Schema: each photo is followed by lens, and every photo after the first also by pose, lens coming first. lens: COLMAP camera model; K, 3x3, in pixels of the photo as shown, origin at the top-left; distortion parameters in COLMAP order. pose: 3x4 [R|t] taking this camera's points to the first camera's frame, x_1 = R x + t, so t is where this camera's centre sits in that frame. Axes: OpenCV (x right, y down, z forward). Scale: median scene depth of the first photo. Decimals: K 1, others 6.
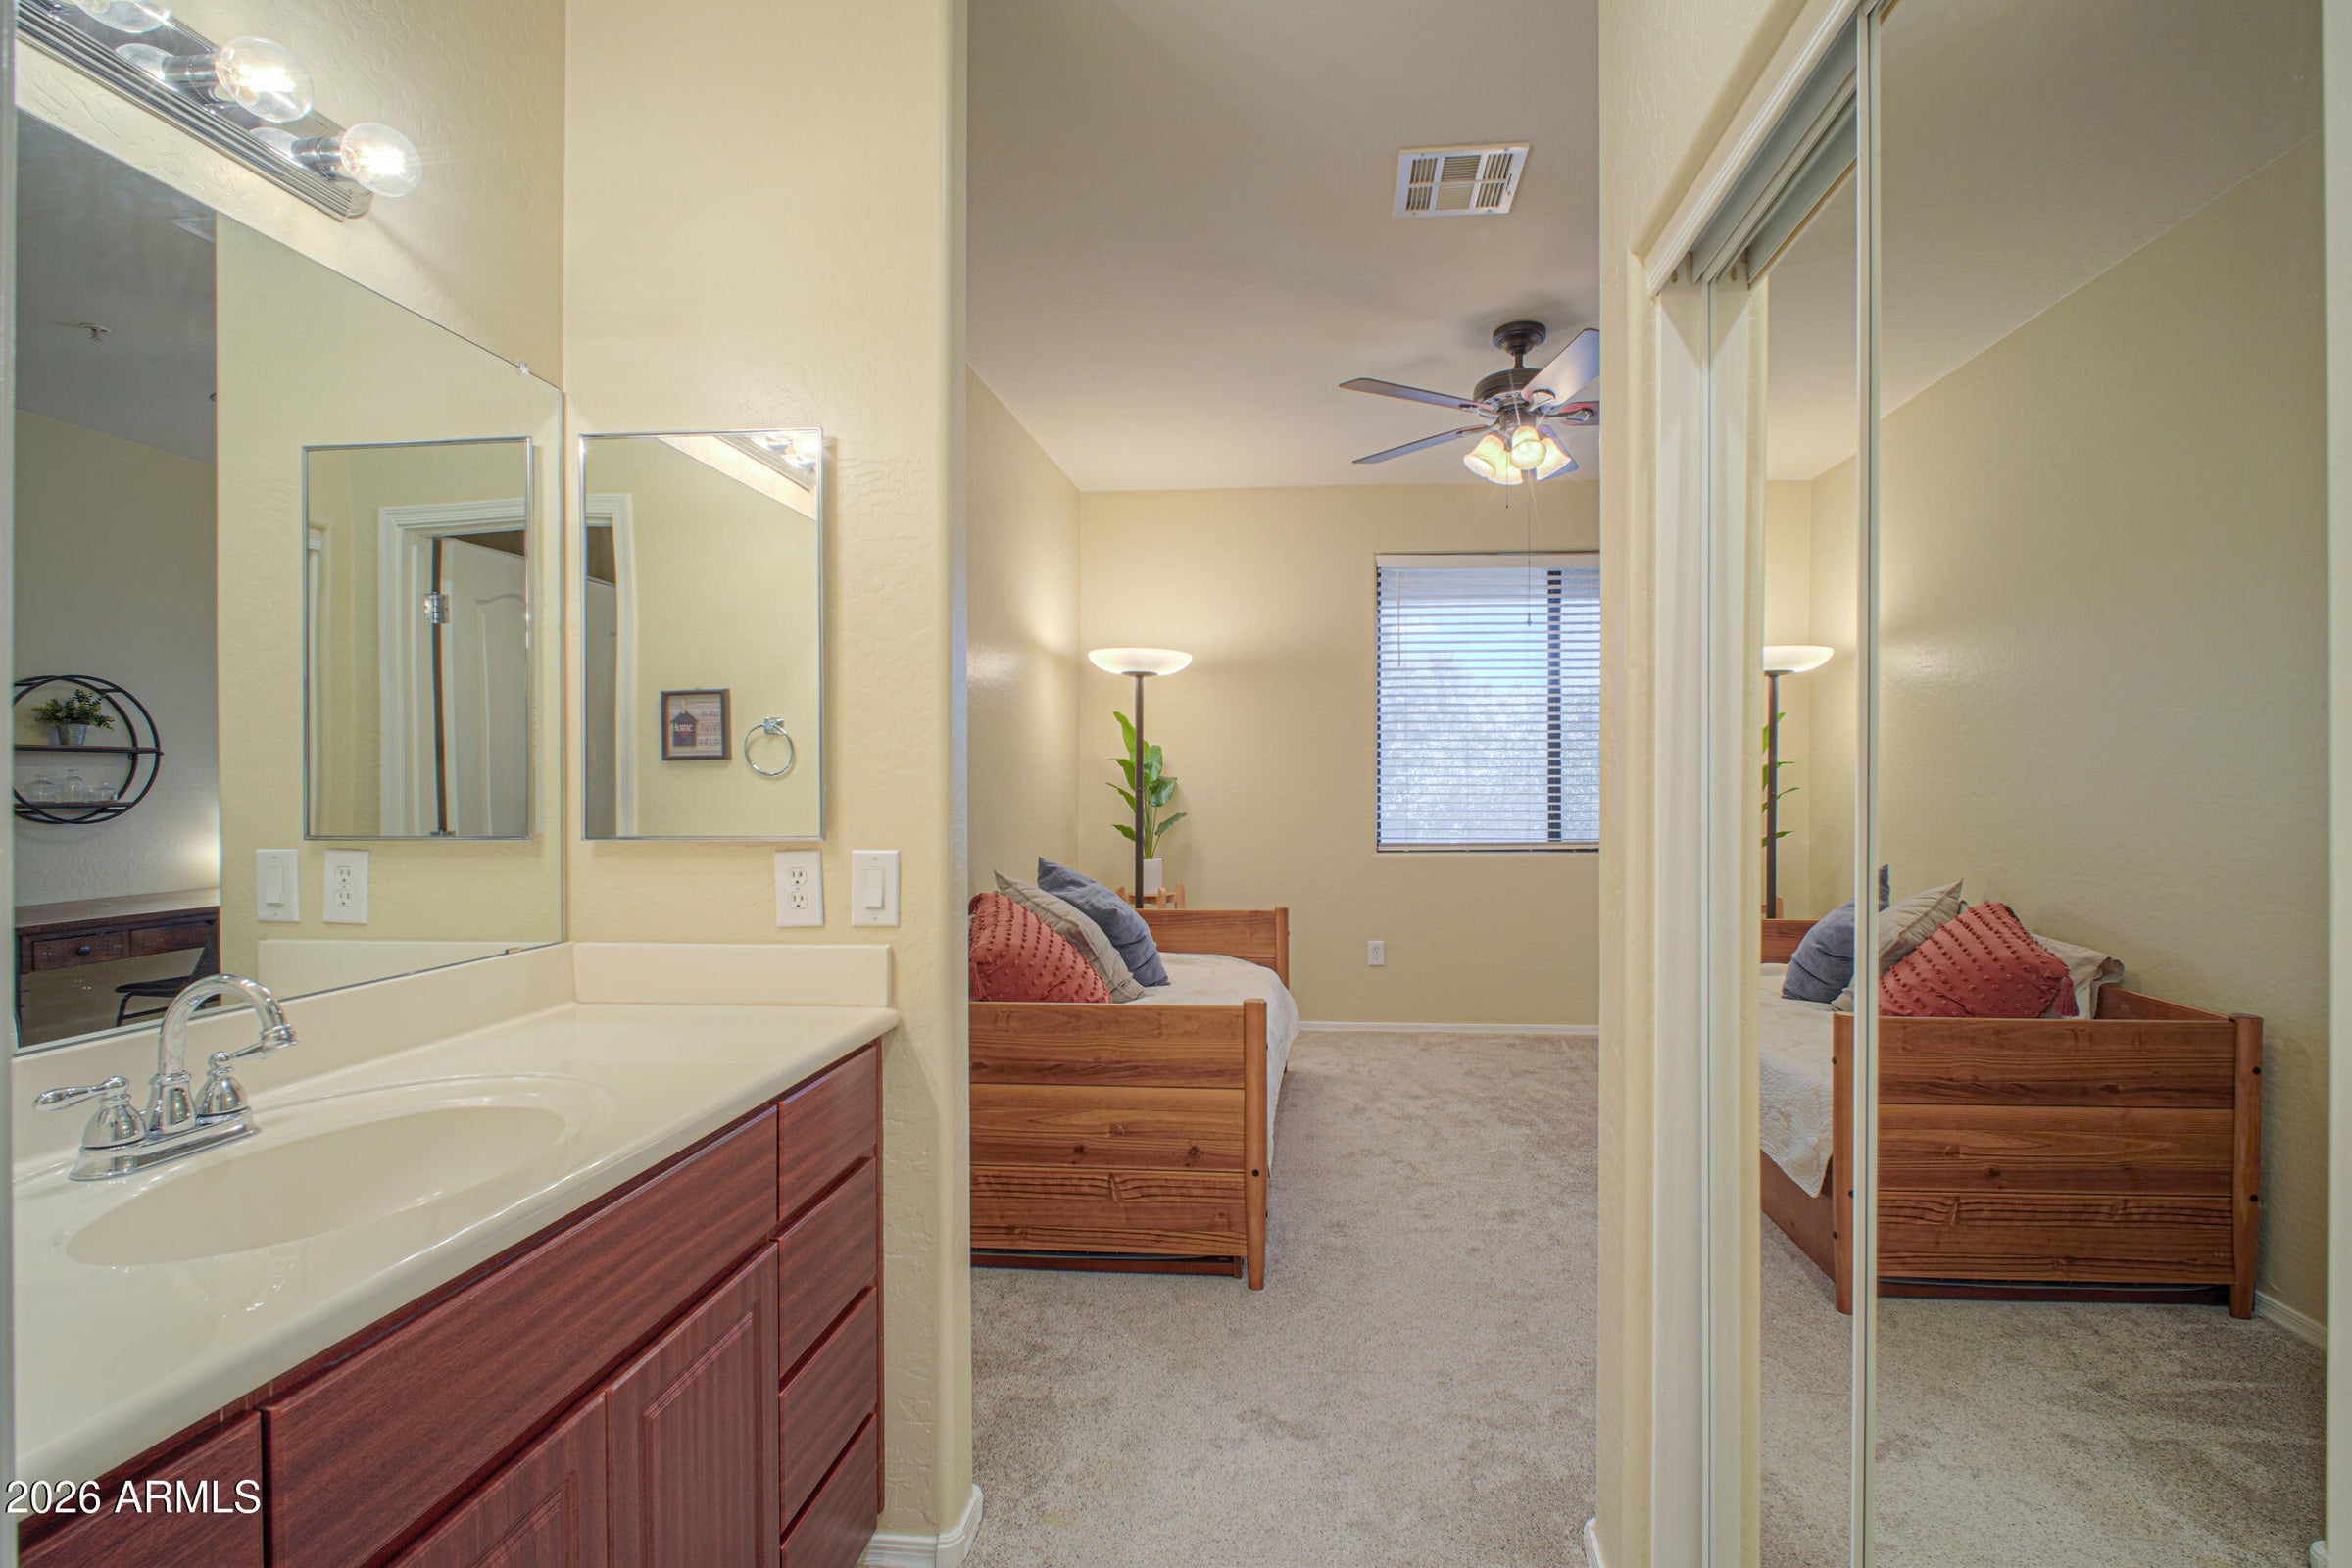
lens RADIAL K [[1089.6, 0, 1210.8], [0, 1089.6, 790.5], [0, 0, 1]] dist [-0.001019, -0.008445]
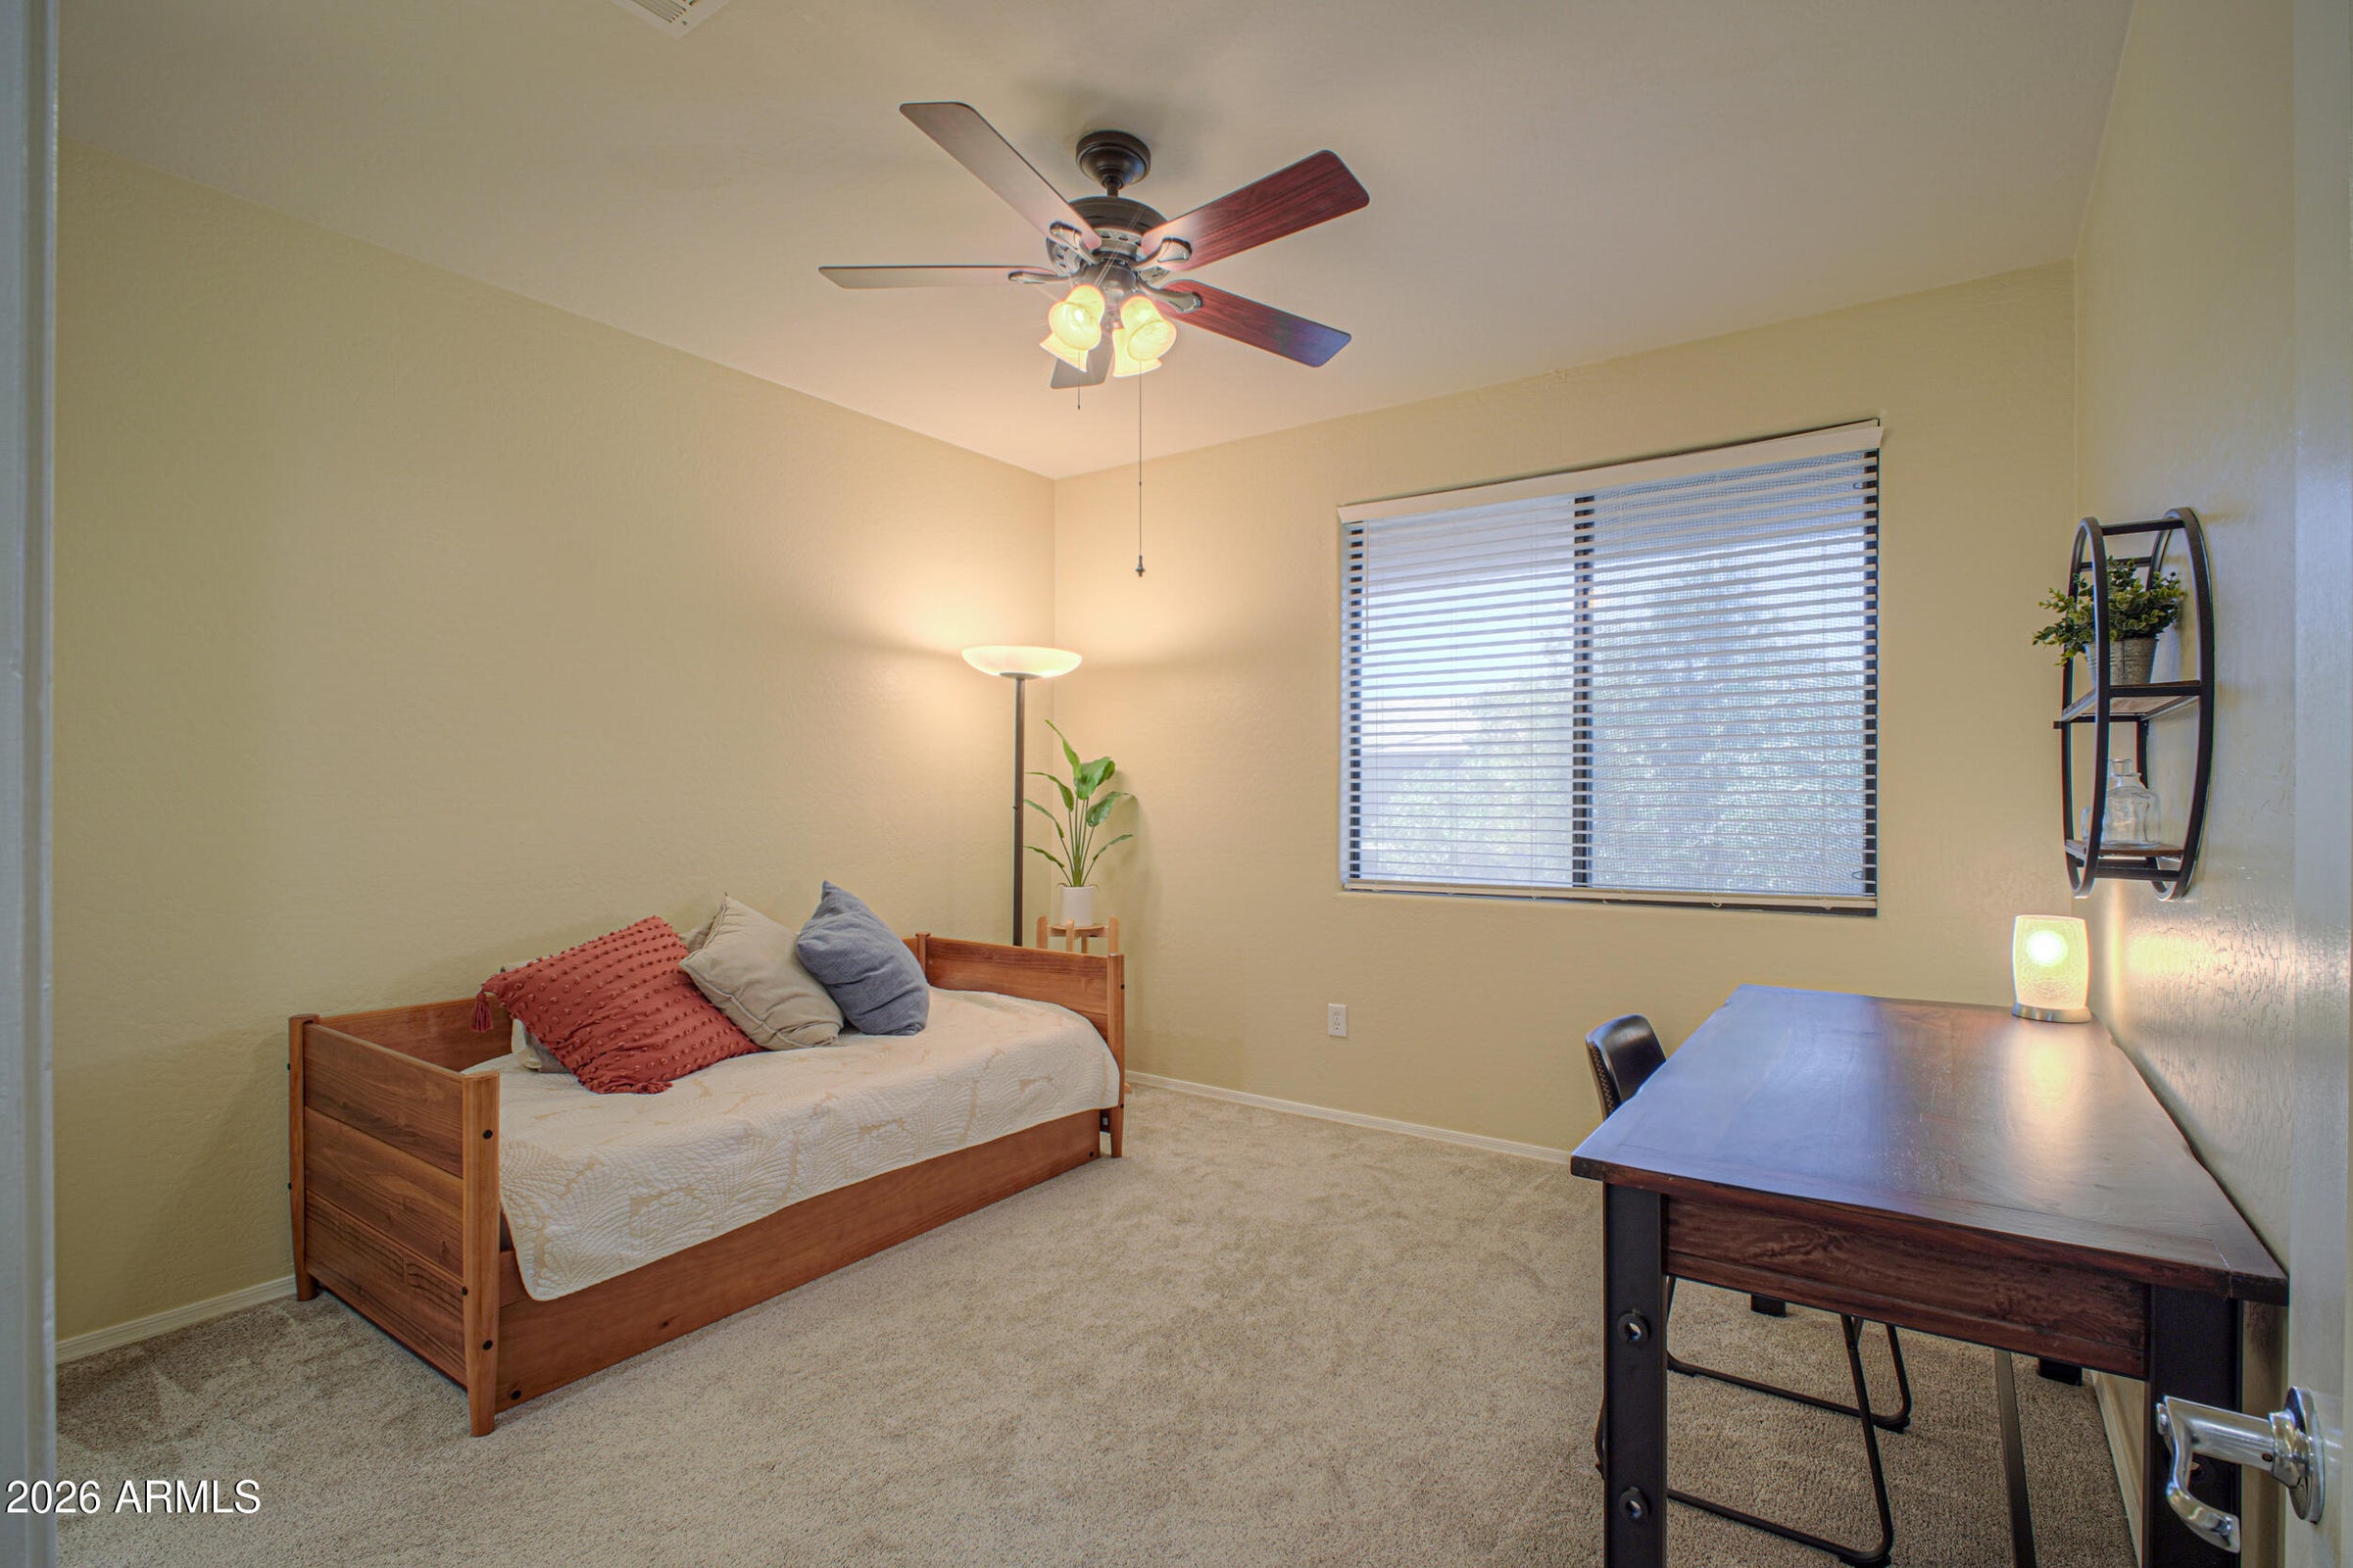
lens RADIAL K [[1058.3, 0, 1274.5], [0, 1058.3, 797.9], [0, 0, 1]] dist [0.000755, -0.008192]
pose [[0.865495, 0.006574, -0.500875, 0.743542], [-0.008506, 0.999963, -0.001574, -0.011009], [0.500846, 0.005623, 0.865518, 0.493460]]
